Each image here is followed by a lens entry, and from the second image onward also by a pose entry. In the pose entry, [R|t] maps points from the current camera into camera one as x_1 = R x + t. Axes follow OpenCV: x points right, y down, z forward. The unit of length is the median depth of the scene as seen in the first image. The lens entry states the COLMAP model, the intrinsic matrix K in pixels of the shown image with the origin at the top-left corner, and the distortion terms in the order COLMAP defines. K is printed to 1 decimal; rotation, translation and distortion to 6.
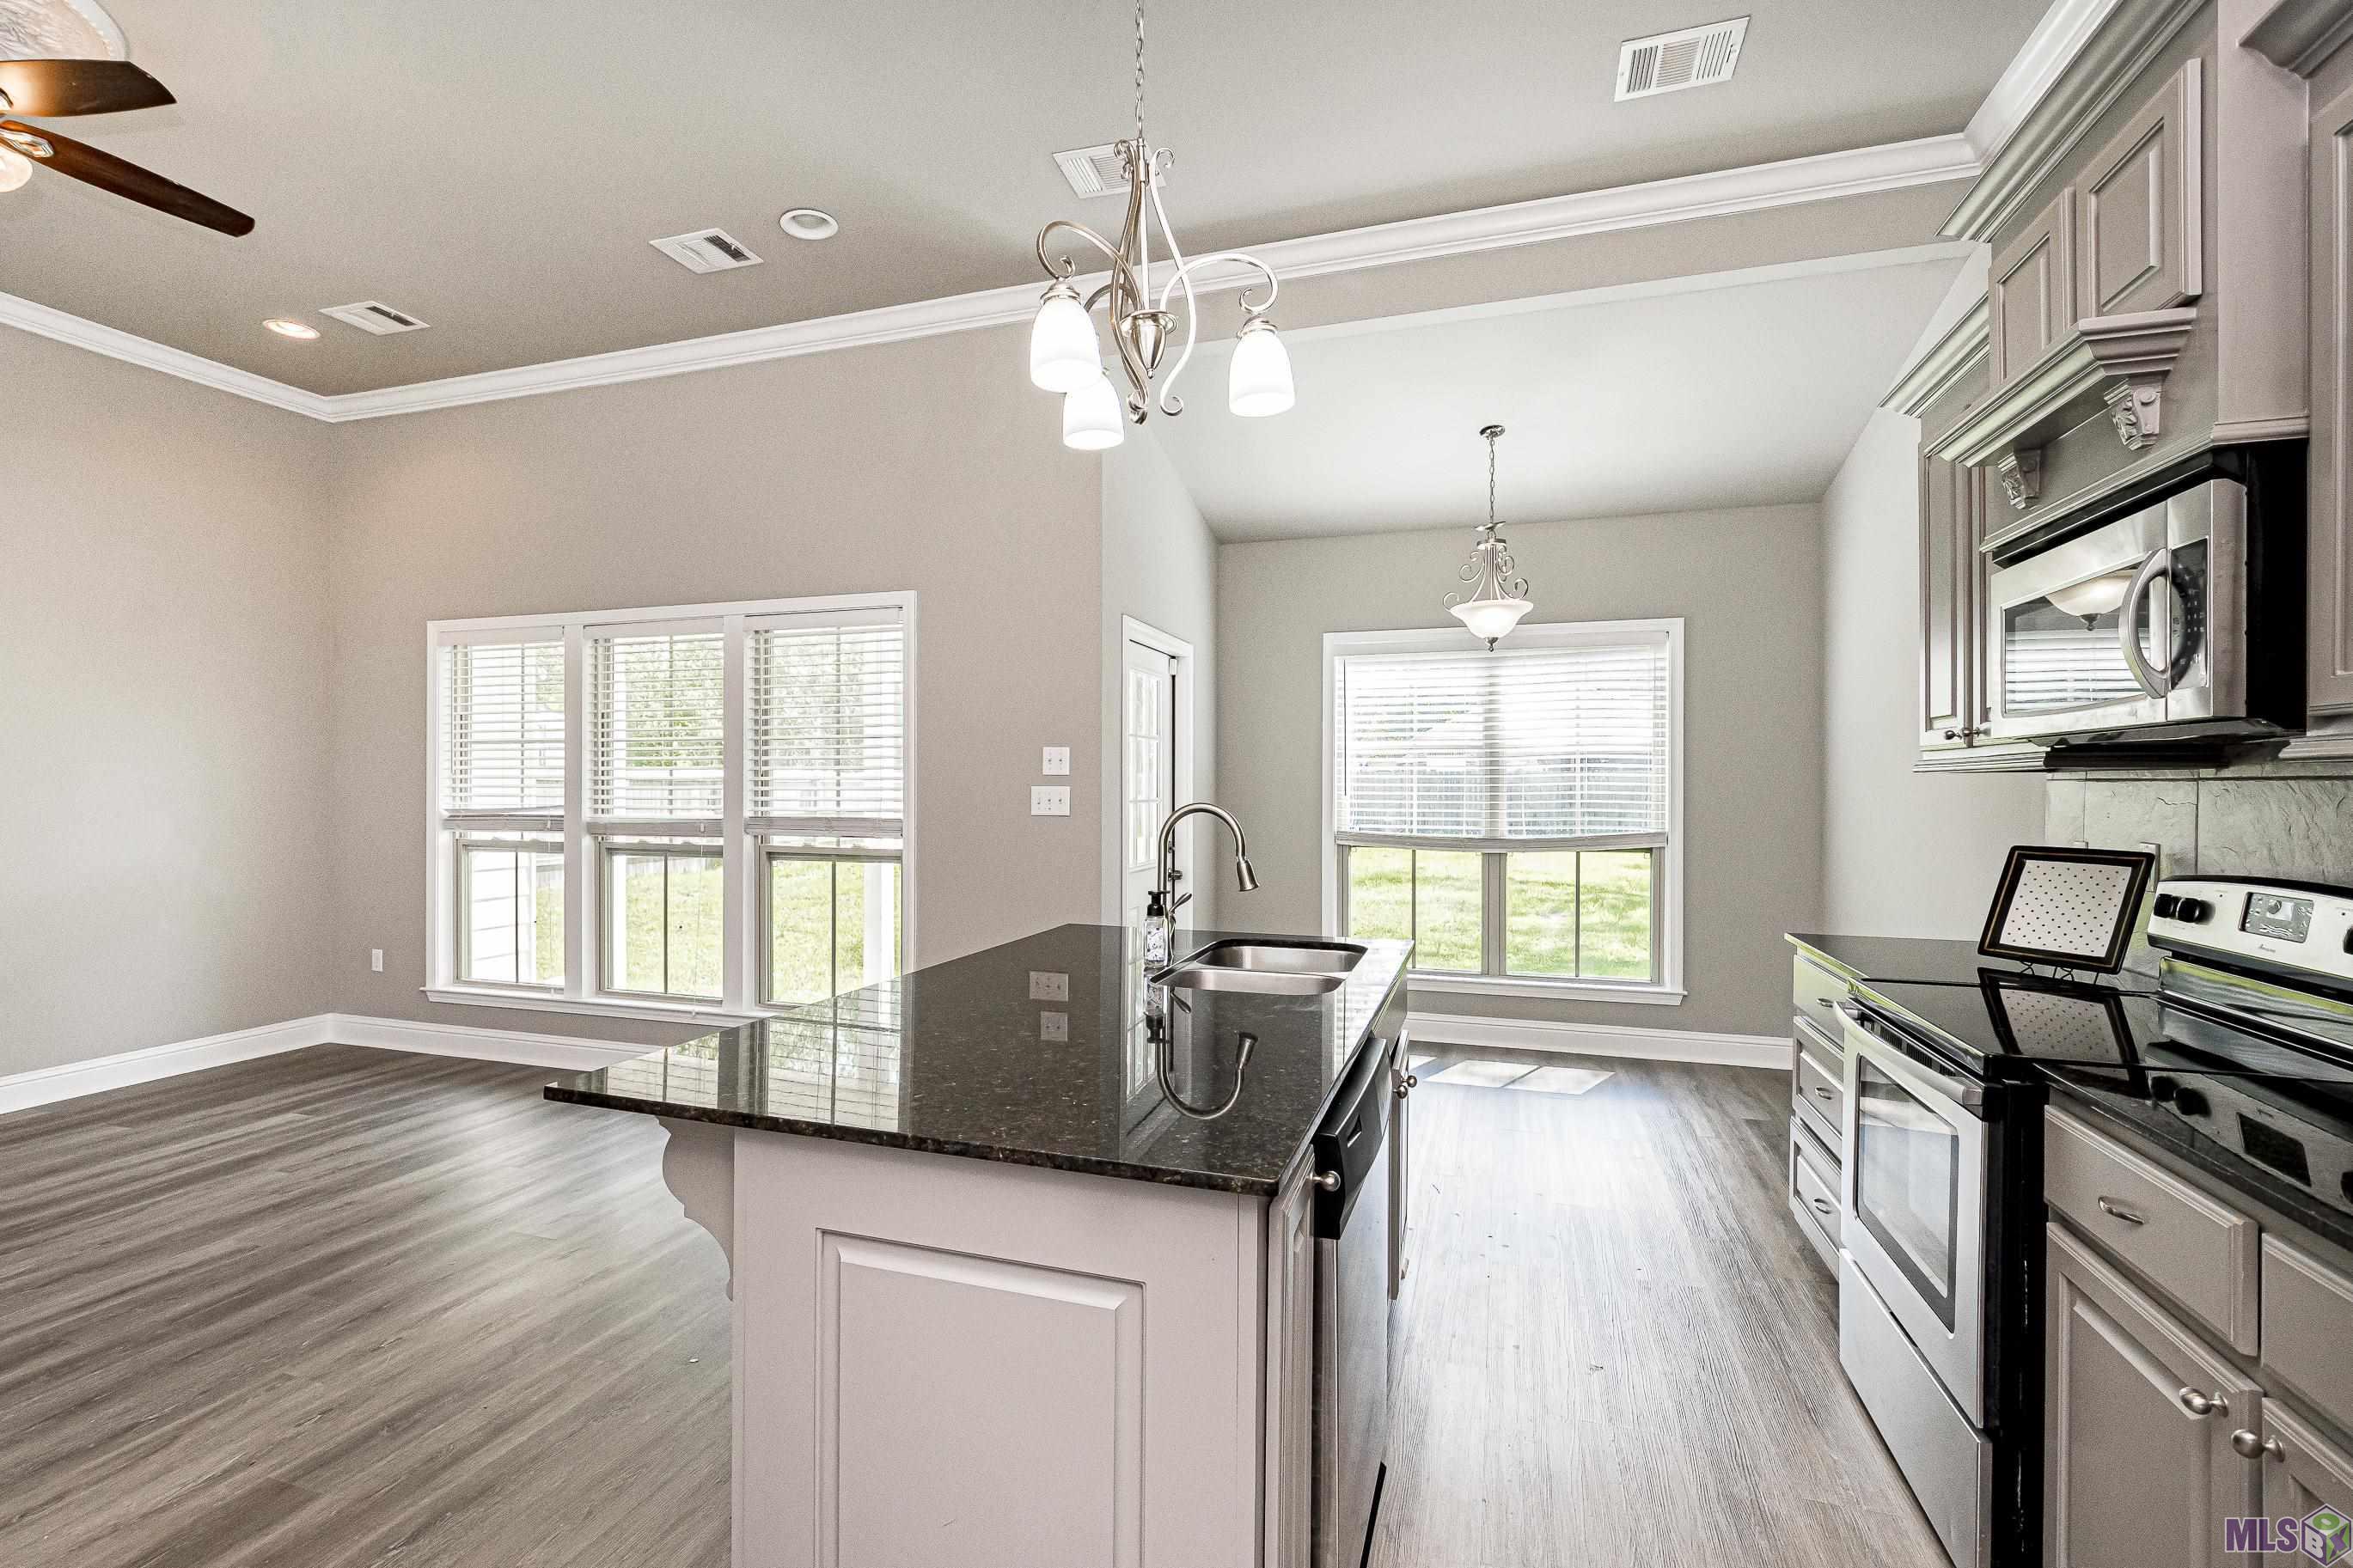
lens RADIAL K [[1031.7, 0, 1100.5], [0, 1031.7, 772.8], [0, 0, 1]] dist [-0.002665, -0.000299]
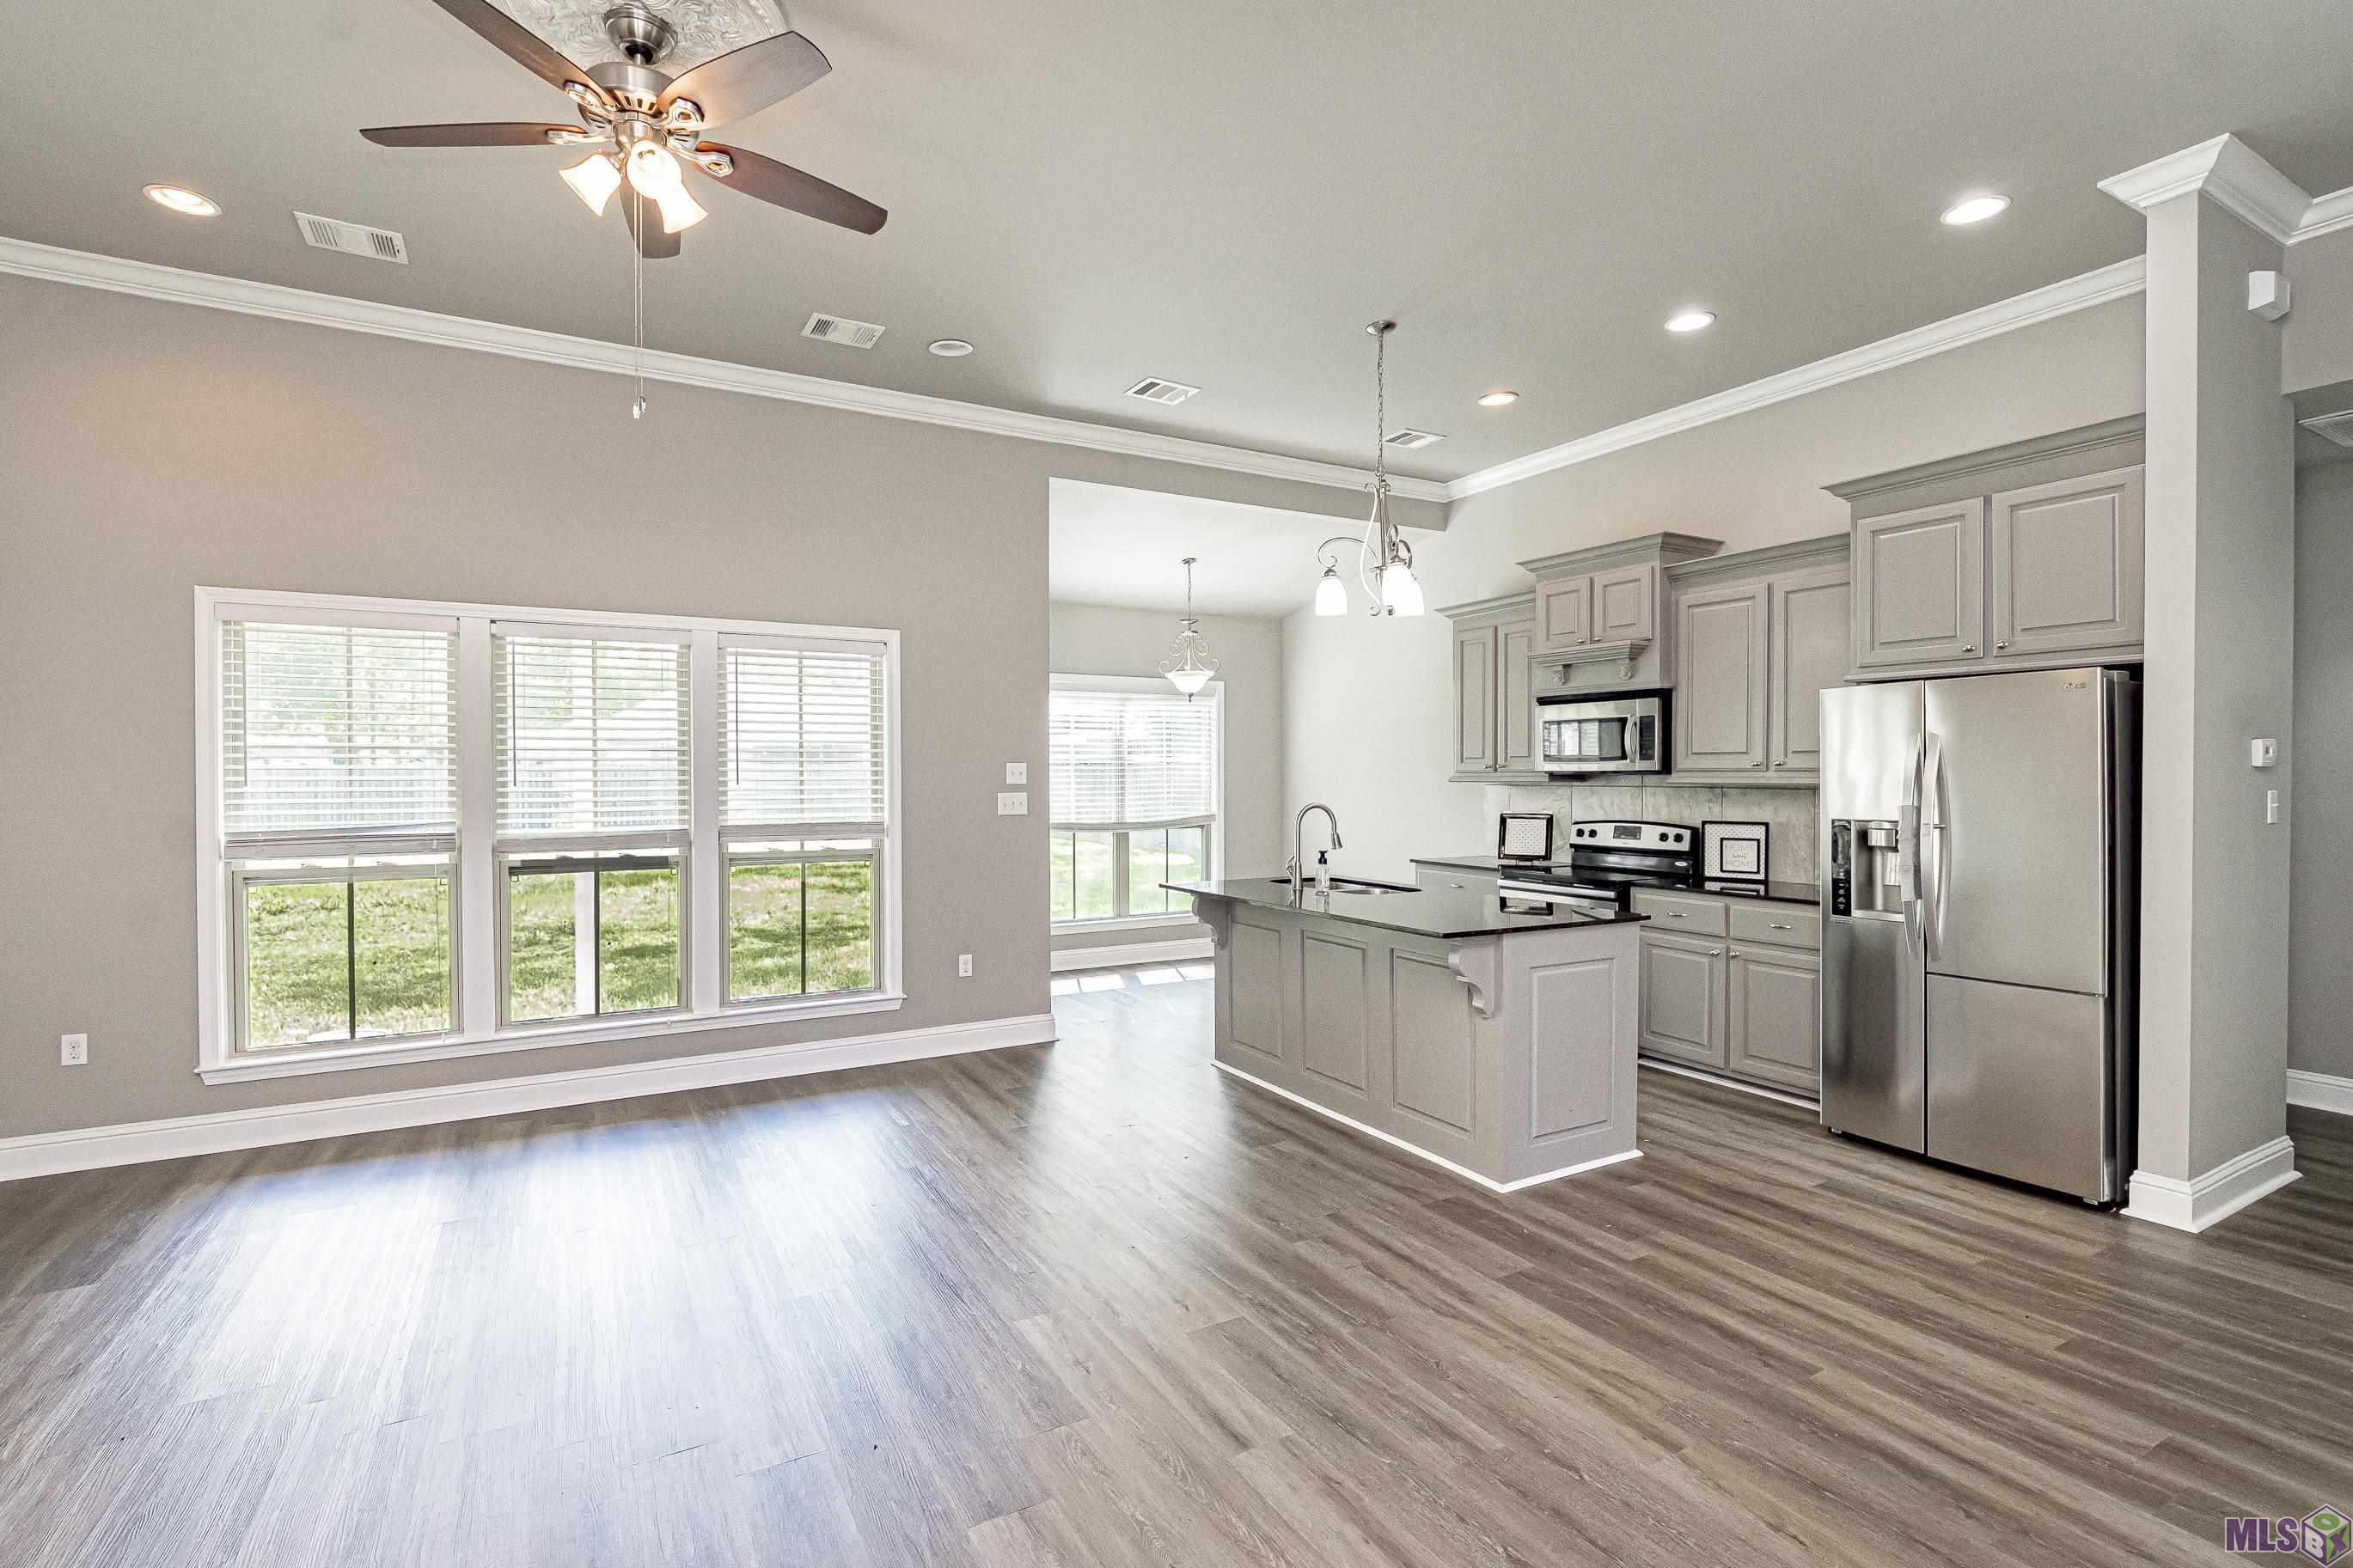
lens RADIAL K [[1005.4, 0, 1159.8], [0, 1005.4, 786.9], [0, 0, 1]] dist [0.000665, -0.000091]
pose [[0.686287, -0.010802, 0.727251, -0.760594], [-0.003966, 0.999819, 0.018592, -0.017220], [-0.727320, -0.015644, 0.686120, -0.021031]]
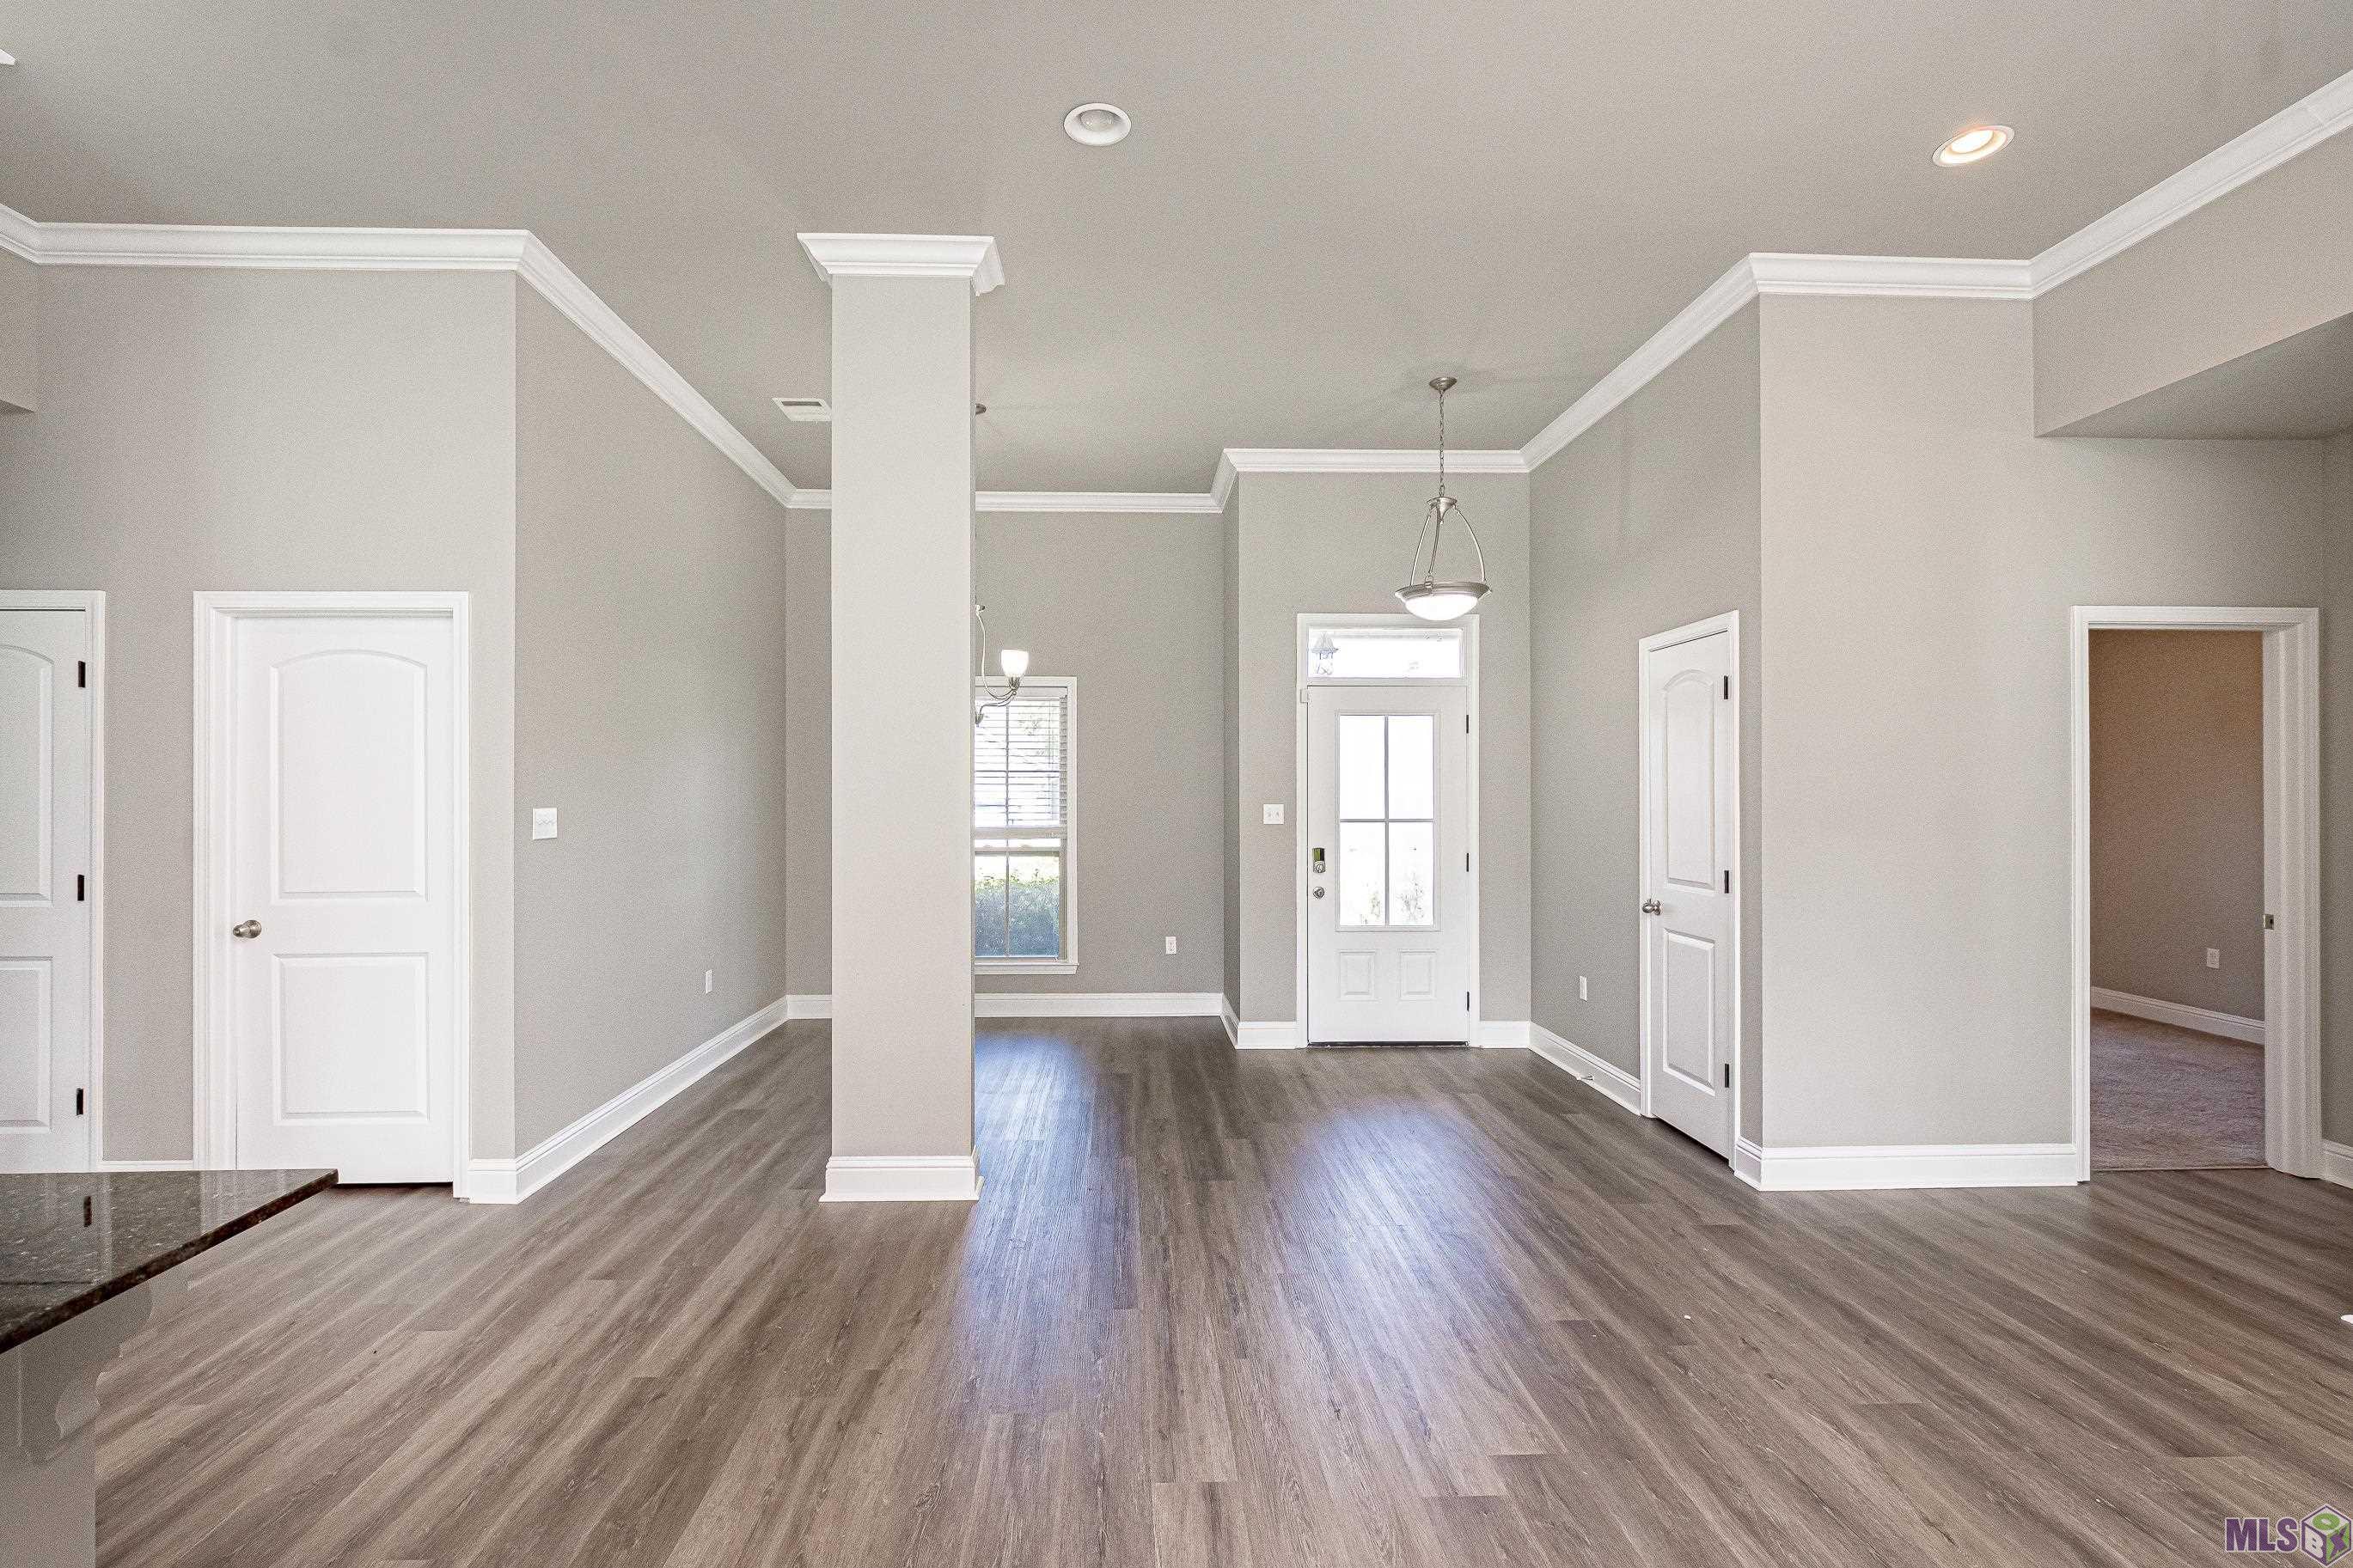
lens RADIAL K [[1109.4, 0, 1185.9], [0, 1109.4, 782.9], [0, 0, 1]] dist [-0.010096, 0.000096]
pose [[-0.936891, -0.000812, -0.349622, -0.270613], [0.004959, 0.999866, -0.015612, -0.007139], [0.349588, -0.016360, -0.936761, 0.649793]]
